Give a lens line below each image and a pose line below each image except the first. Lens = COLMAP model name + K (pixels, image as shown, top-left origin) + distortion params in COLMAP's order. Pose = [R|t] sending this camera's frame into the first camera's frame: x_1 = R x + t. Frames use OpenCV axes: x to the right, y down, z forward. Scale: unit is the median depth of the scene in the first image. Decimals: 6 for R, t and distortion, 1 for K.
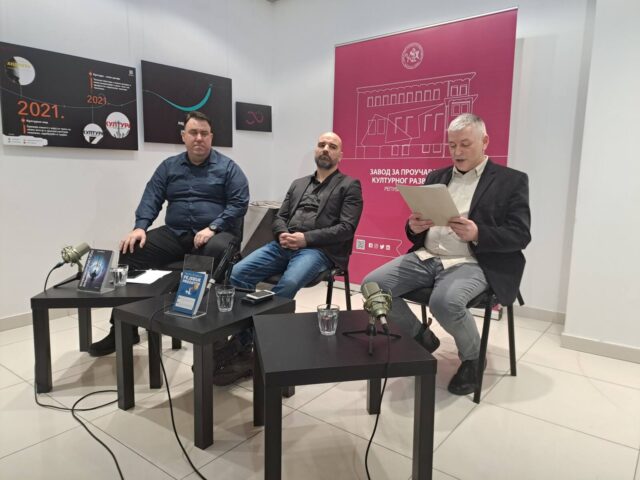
lens RADIAL K [[469.1, 0, 321.7], [0, 469.1, 239.1], [0, 0, 1]] dist [0.040191, -0.027233]
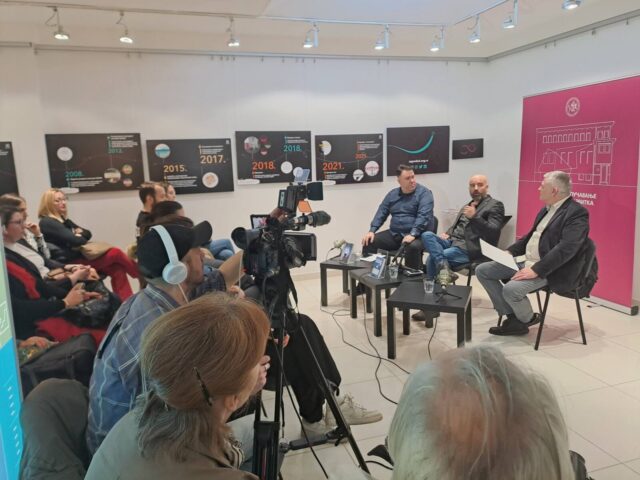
lens RADIAL K [[469.1, 0, 315.4], [0, 469.1, 238.8], [0, 0, 1]] dist [0.040191, -0.027233]
pose [[0.809192, 0.058676, -0.584607, 0.437998], [-0.035300, 0.998059, 0.051314, -0.068503], [0.586482, -0.020886, 0.809693, -0.536050]]
